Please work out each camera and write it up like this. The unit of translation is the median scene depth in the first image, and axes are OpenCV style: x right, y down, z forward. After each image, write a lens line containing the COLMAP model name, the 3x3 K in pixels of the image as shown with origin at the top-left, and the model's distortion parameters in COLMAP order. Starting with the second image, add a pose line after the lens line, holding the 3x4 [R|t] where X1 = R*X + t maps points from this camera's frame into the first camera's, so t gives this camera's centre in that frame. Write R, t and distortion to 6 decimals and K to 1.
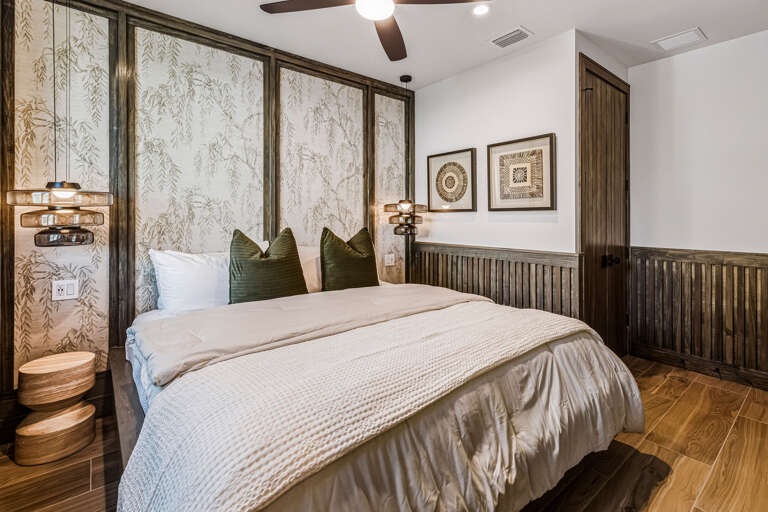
lens RADIAL K [[354.3, 0, 382.2], [0, 354.3, 226.3], [0, 0, 1]] dist [-0.000816, -0.000066]
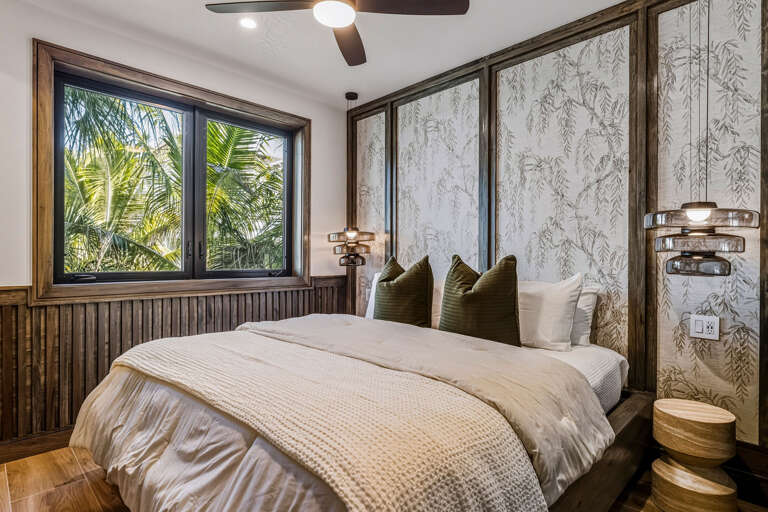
lens RADIAL K [[410.1, 0, 384.0], [0, 410.1, 256.0], [0, 0, 1]] dist [-0.001493, -0.000504]
pose [[0.109033, 0.009730, -0.993991, 0.688318], [-0.004589, 0.999946, 0.009285, -0.008647], [0.994028, 0.003549, 0.109072, 0.627987]]
